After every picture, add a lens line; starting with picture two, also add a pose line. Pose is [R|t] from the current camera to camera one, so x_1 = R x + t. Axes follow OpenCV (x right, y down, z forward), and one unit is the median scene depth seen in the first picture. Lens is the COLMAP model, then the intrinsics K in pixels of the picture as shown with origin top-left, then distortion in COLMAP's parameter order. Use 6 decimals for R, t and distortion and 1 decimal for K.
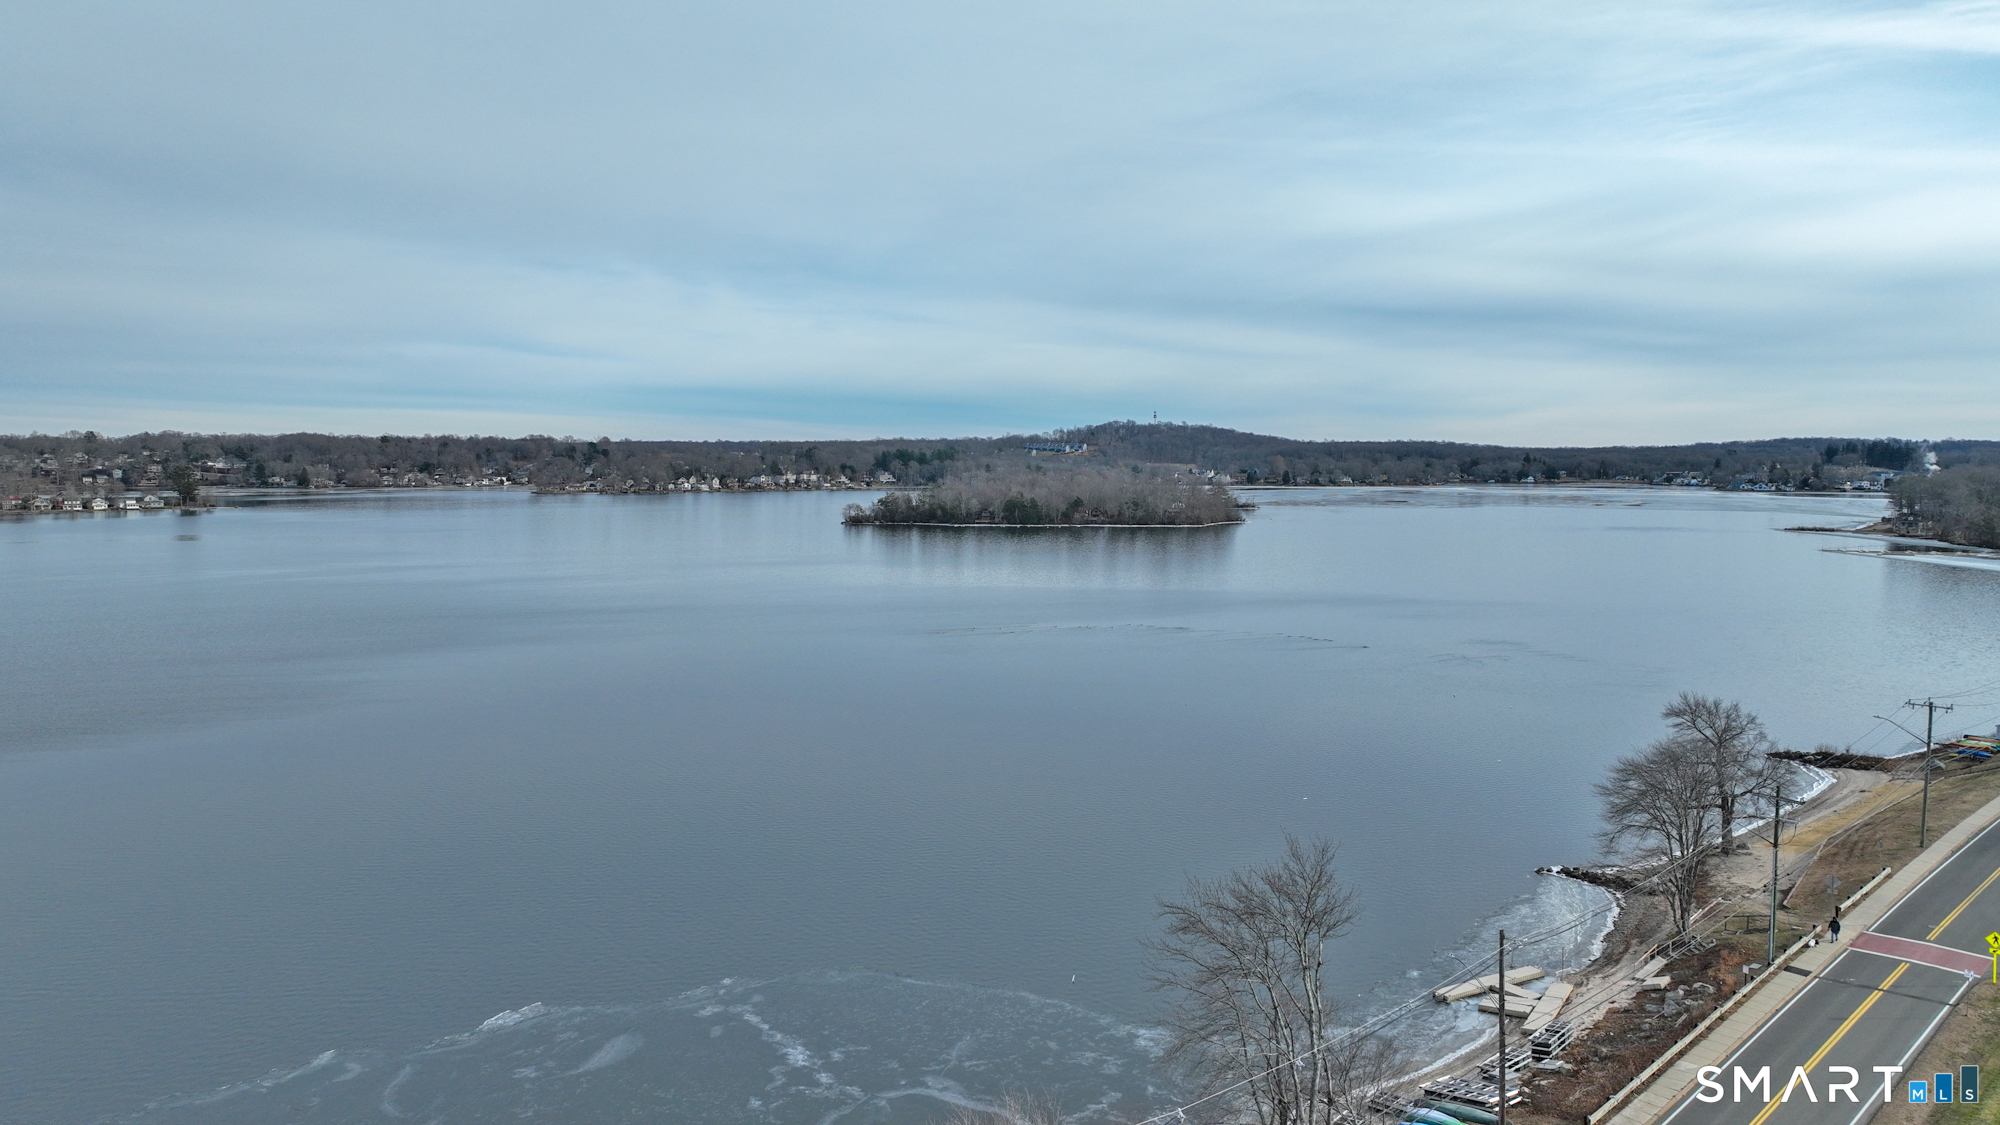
lens RADIAL K [[1405.4, 0, 1000.0], [0, 1405.4, 562.5], [0, 0, 1]] dist [0.002422, 0.013463]
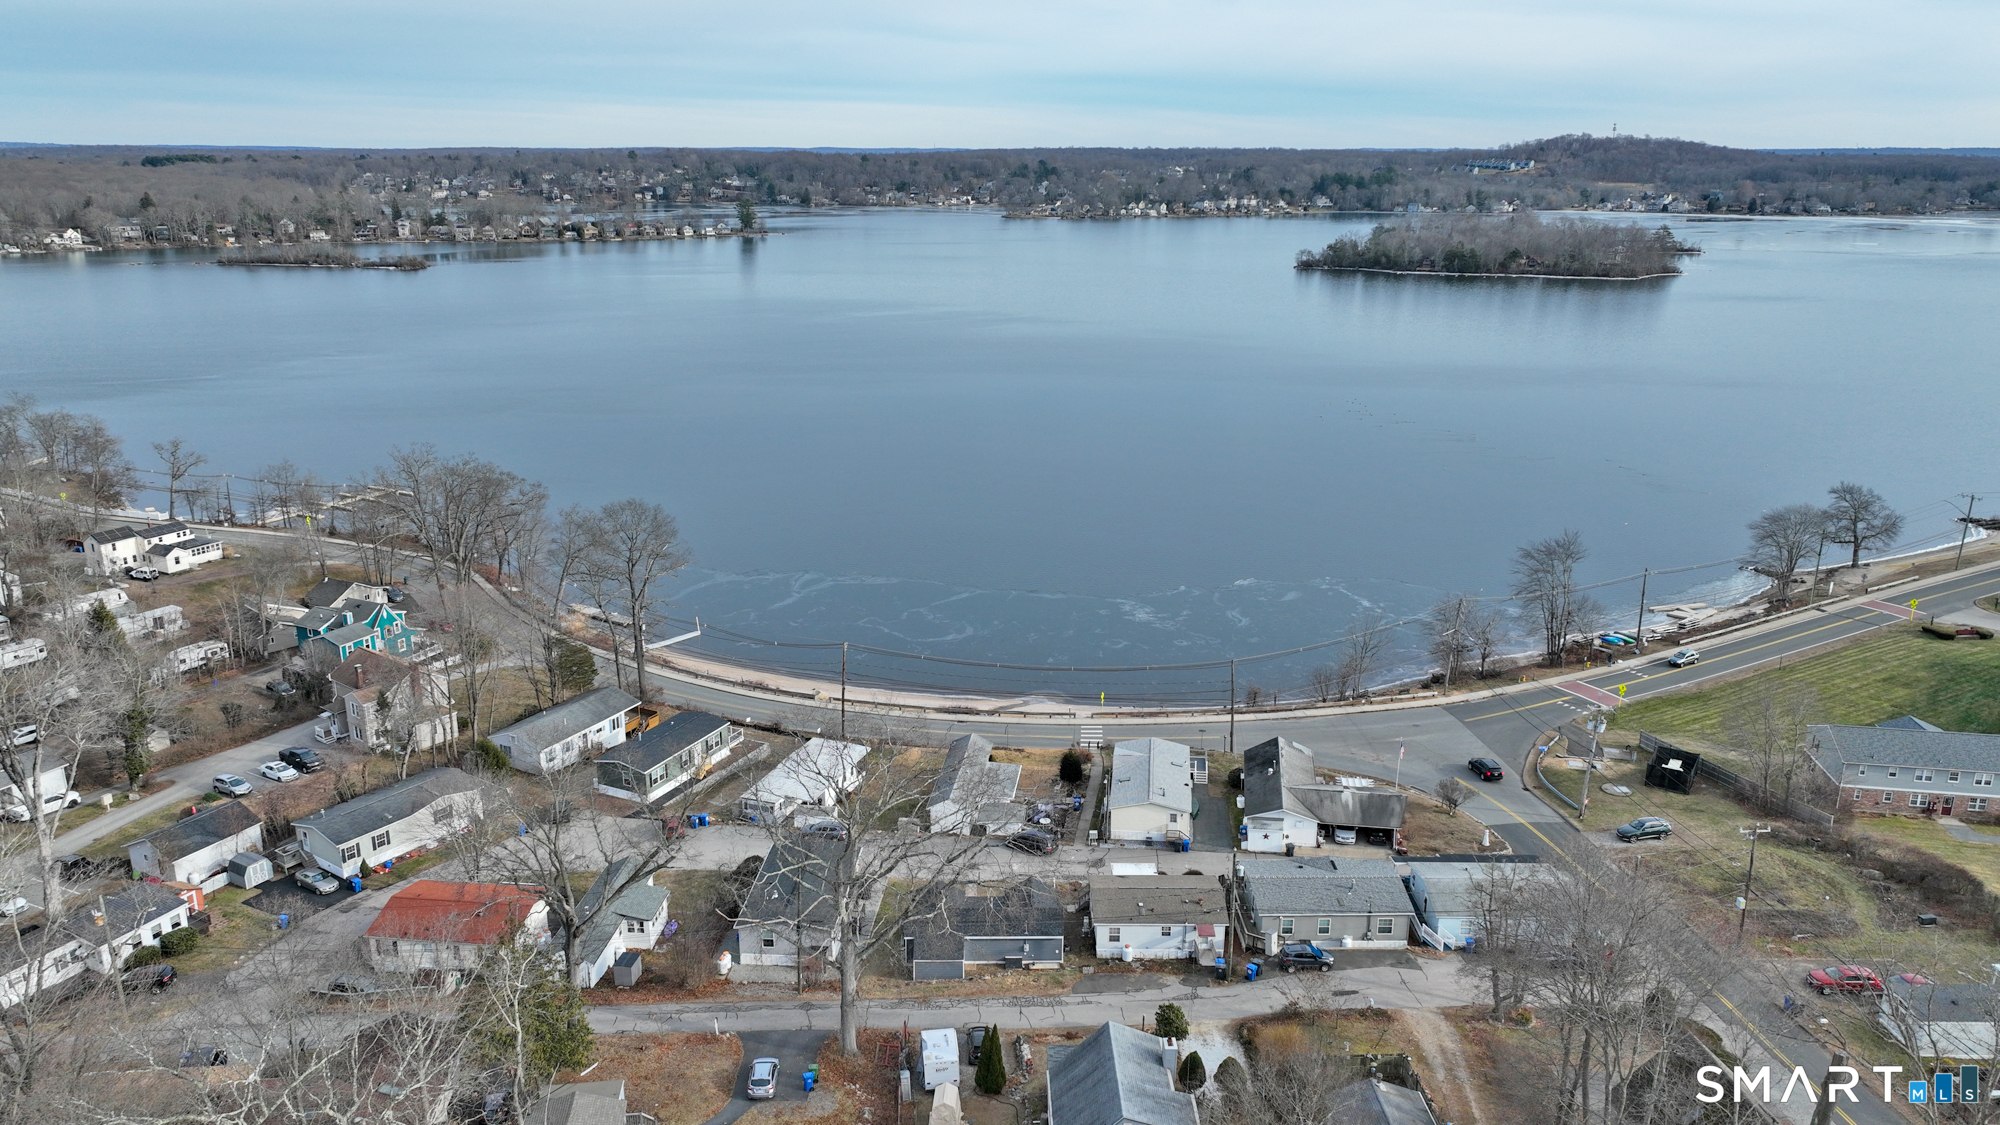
lens RADIAL K [[1405.4, 0, 1000.0], [0, 1405.4, 562.5], [0, 0, 1]] dist [0.002422, 0.013463]
pose [[0.958587, 0.081627, -0.272853, -0.005958], [-0.023148, 0.977207, 0.211022, -0.016126], [0.283859, -0.195967, 0.938627, -0.103247]]
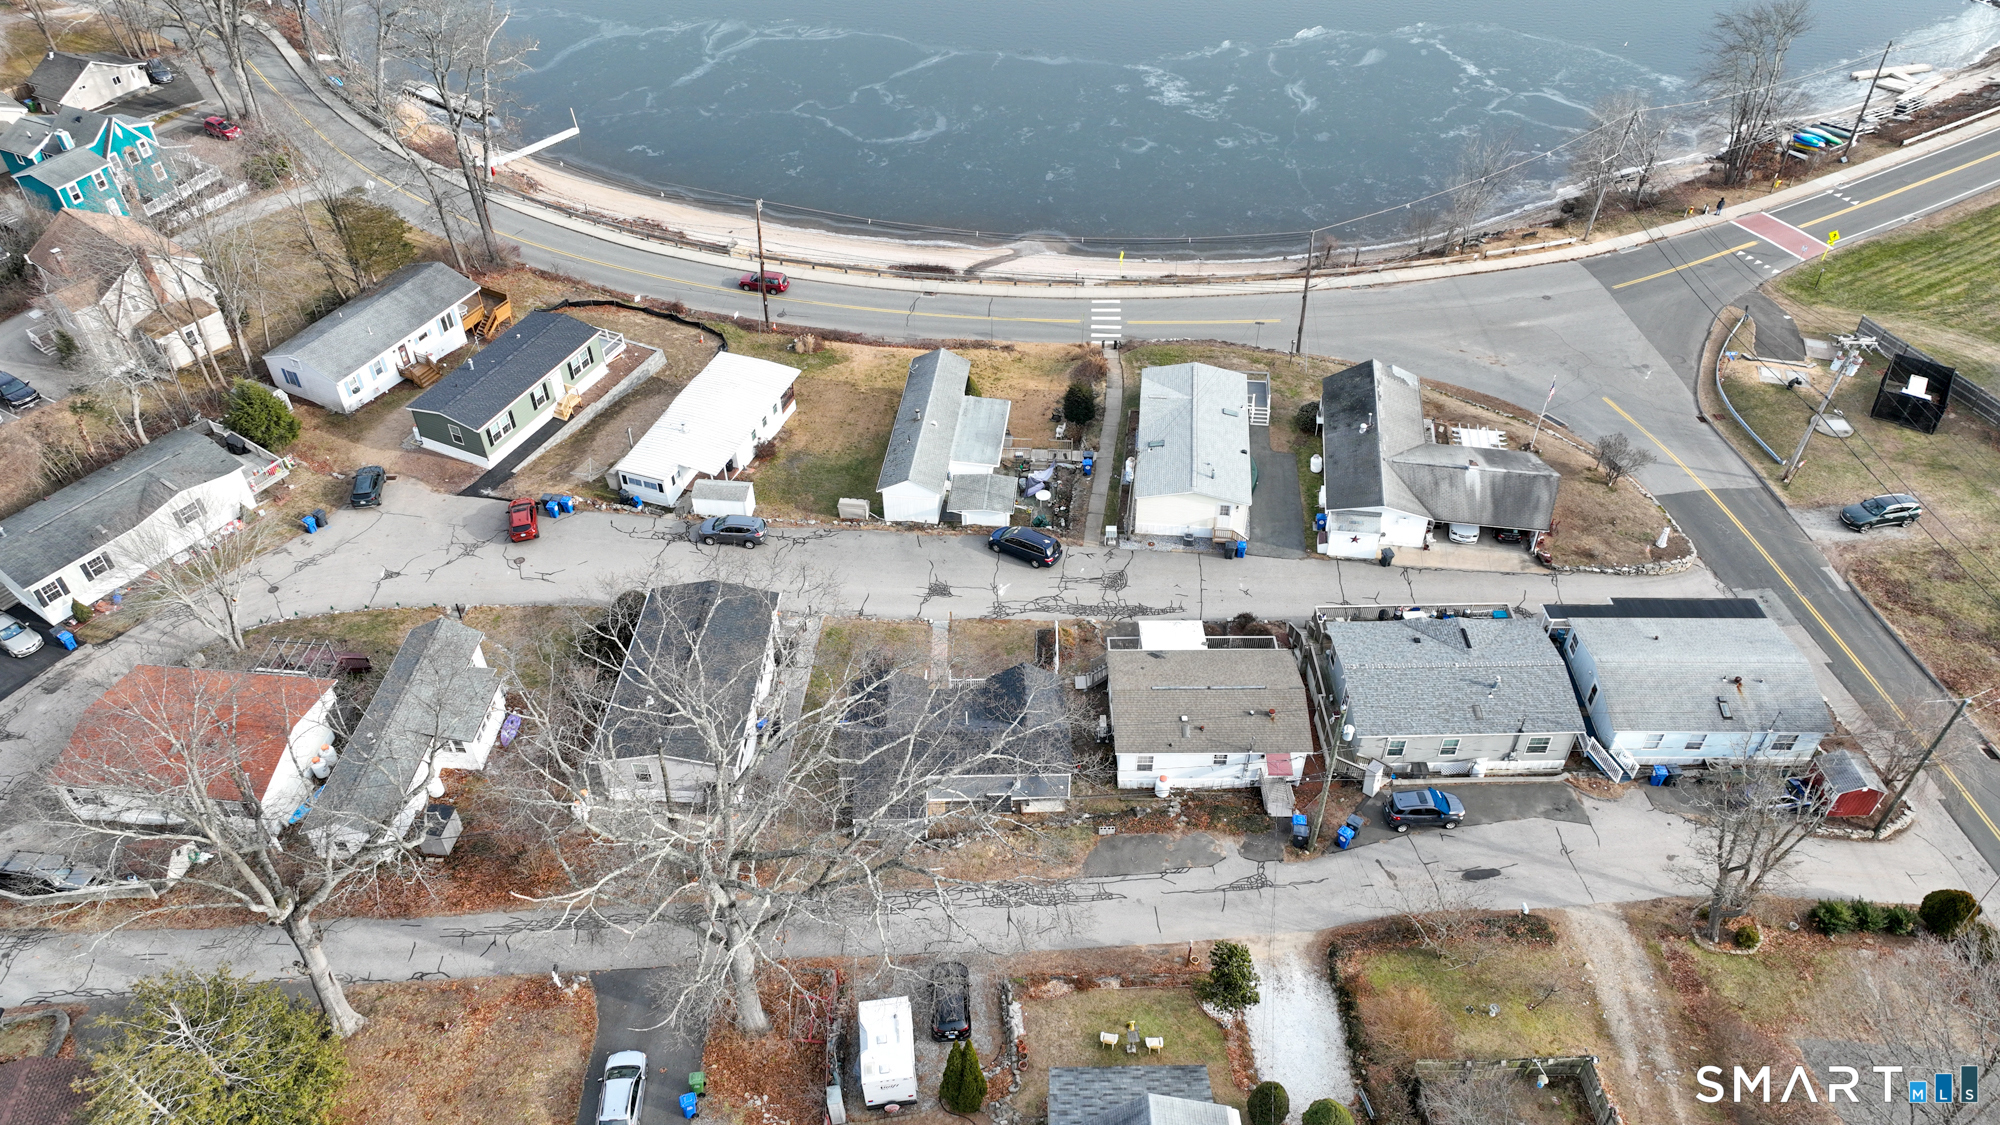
lens RADIAL K [[1405.4, 0, 1000.0], [0, 1405.4, 562.5], [0, 0, 1]] dist [0.002422, 0.013463]
pose [[0.961036, 0.183639, -0.206609, -0.015899], [-0.018096, 0.787627, 0.615887, -0.018899], [0.275831, -0.588151, 0.760261, -0.067245]]
